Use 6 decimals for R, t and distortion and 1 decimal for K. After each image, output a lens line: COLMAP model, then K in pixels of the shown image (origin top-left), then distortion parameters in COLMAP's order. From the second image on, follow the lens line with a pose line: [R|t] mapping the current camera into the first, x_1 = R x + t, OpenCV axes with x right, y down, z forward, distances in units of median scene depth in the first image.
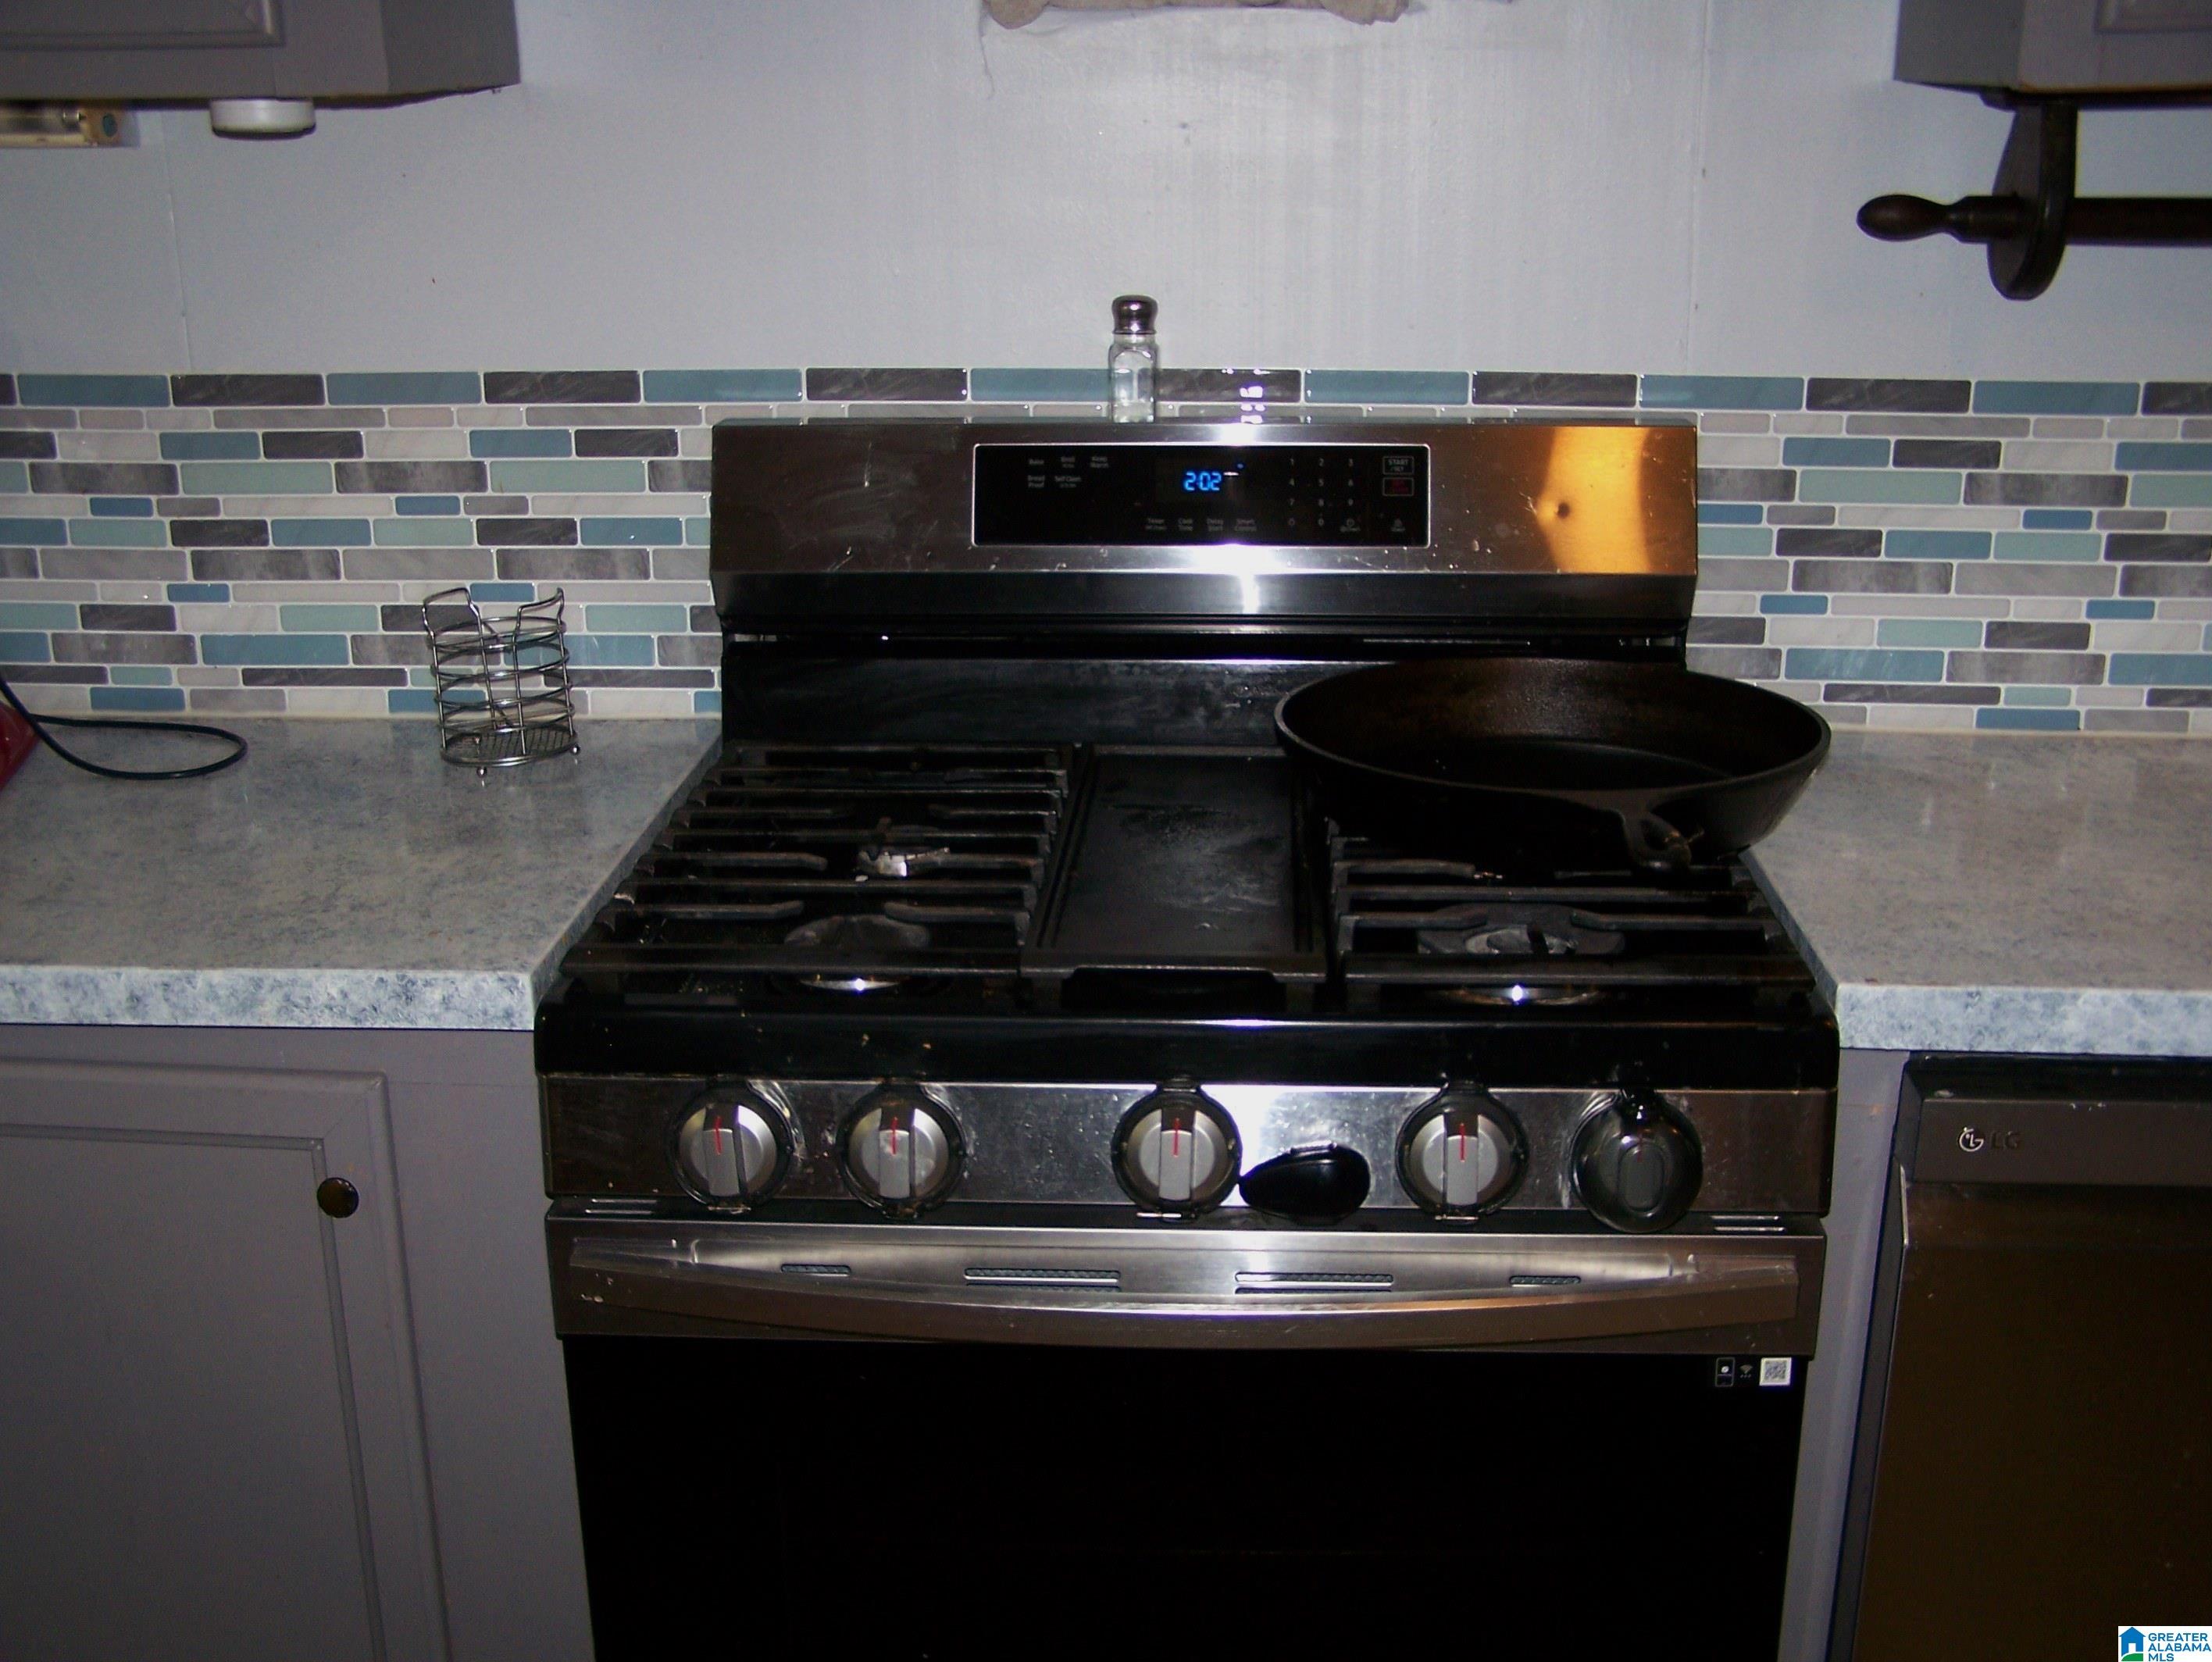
lens RADIAL K [[2504.9, 0, 1089.4], [0, 2504.9, 896.9], [0, 0, 1]] dist [-0.203216, 0.378795]
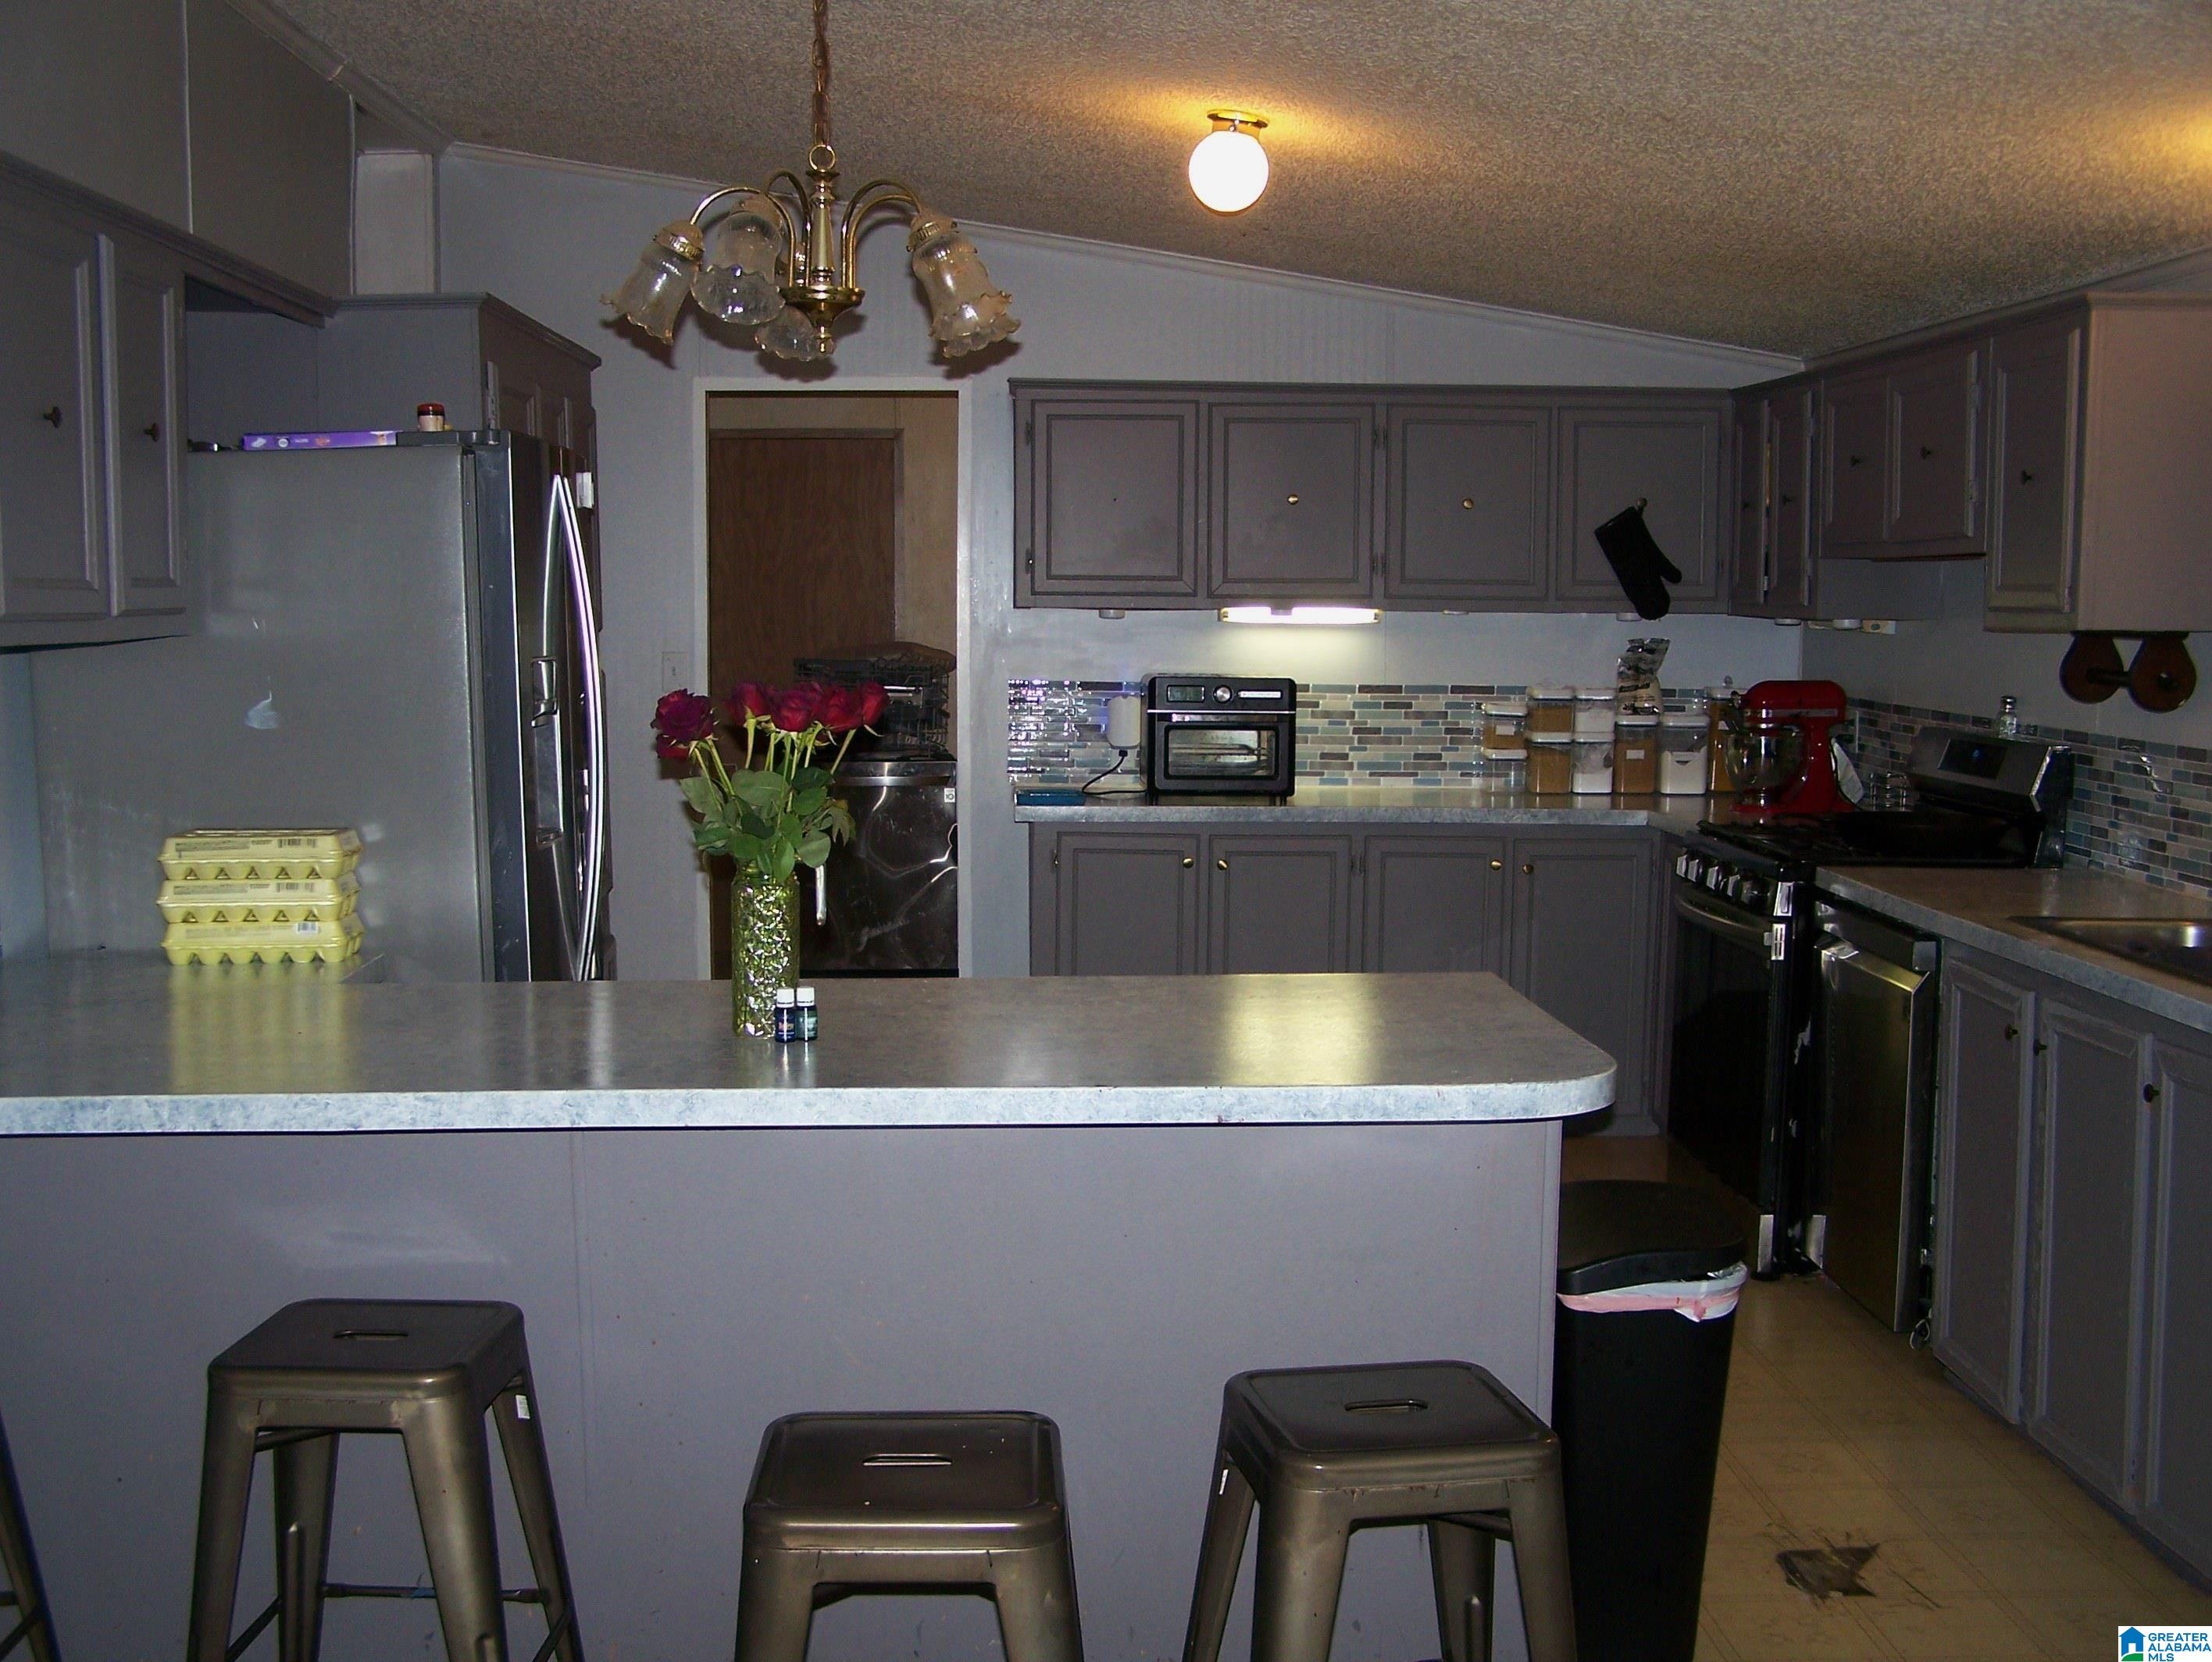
lens RADIAL K [[2504.9, 0, 1089.4], [0, 2504.9, 896.9], [0, 0, 1]] dist [-0.203216, 0.378795]
pose [[0.091061, 0.130762, -0.987223, 2.818322], [-0.328203, 0.939897, 0.094220, 0.067455], [0.940208, 0.315429, 0.128504, -0.329668]]
